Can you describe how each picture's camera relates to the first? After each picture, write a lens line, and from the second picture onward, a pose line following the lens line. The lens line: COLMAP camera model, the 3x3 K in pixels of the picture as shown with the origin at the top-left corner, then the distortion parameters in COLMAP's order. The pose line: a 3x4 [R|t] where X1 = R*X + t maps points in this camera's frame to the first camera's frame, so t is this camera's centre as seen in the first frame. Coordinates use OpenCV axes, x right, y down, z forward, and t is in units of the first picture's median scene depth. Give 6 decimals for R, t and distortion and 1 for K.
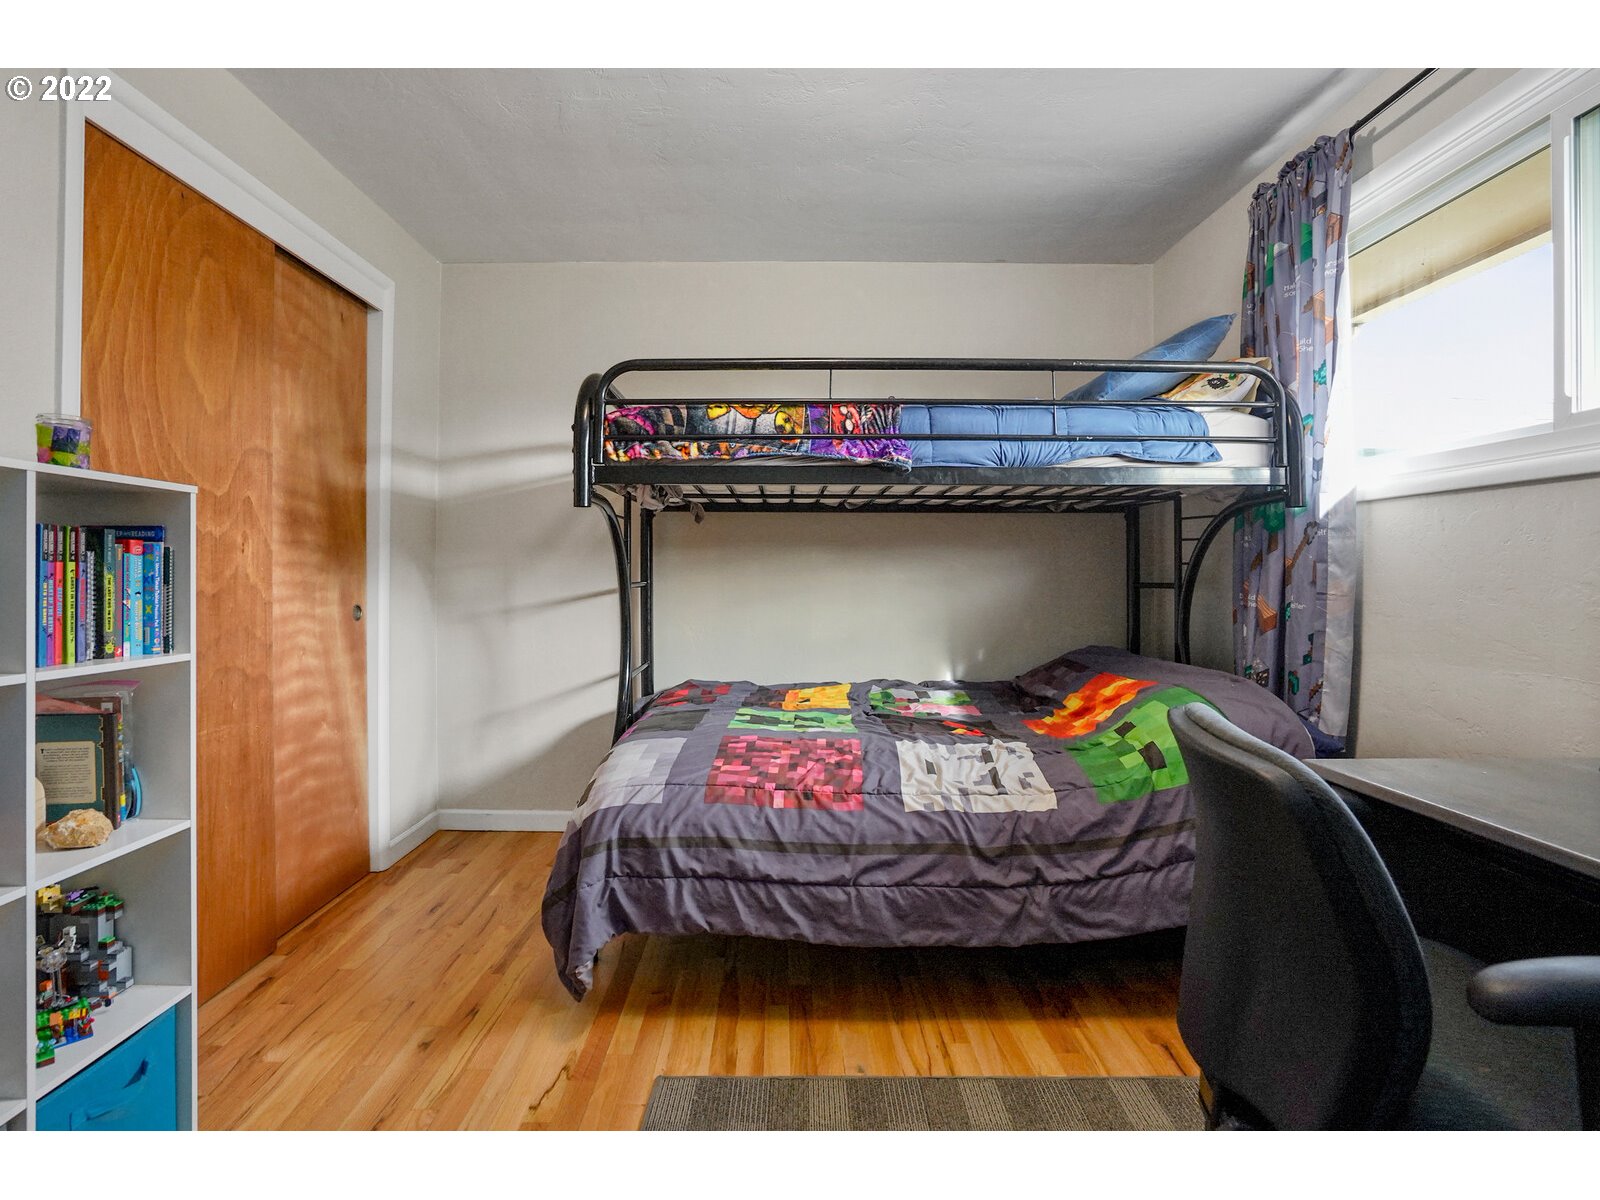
lens RADIAL K [[792.9, 0, 798.9], [0, 792.9, 586.2], [0, 0, 1]] dist [-0.050737, 0.011574]
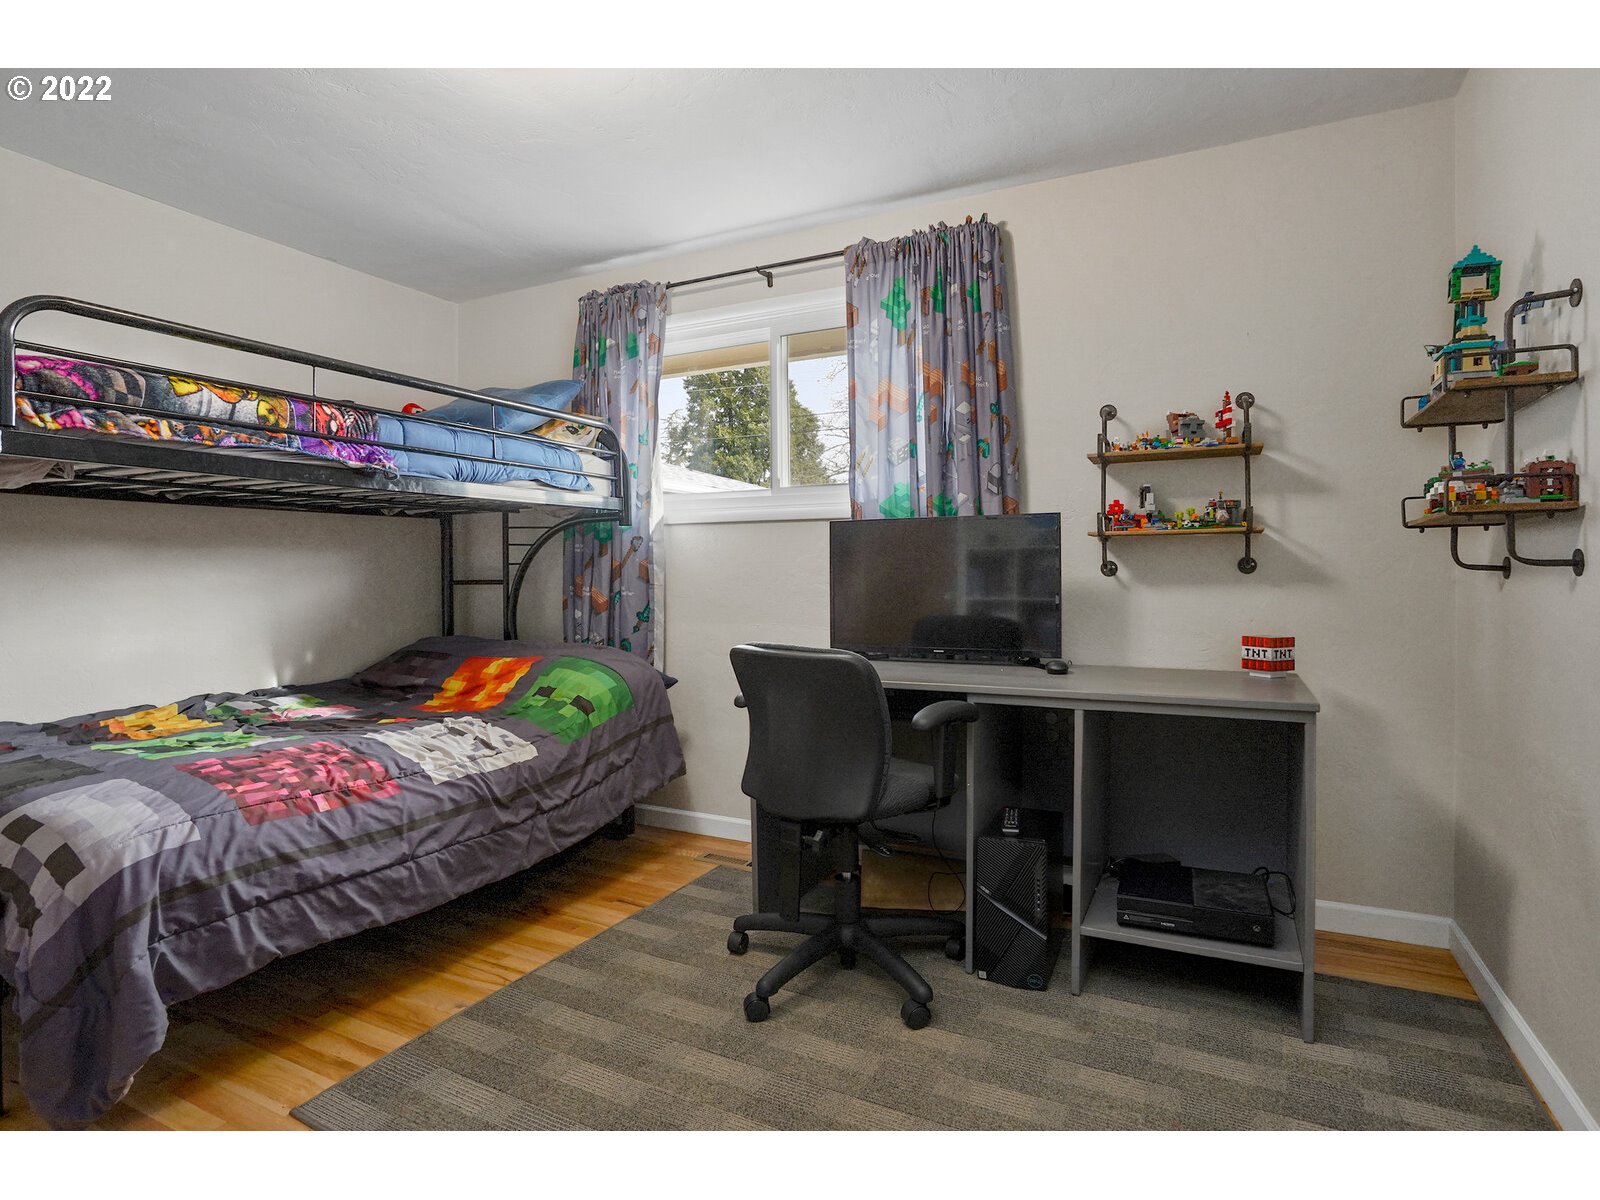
lens RADIAL K [[792.9, 0, 813.7], [0, 792.9, 595.1], [0, 0, 1]] dist [-0.050737, 0.011574]
pose [[0.453598, -0.031204, 0.890660, -0.552917], [0.019607, 0.999494, 0.025032, -0.001828], [-0.890991, 0.006109, 0.453981, 0.010745]]
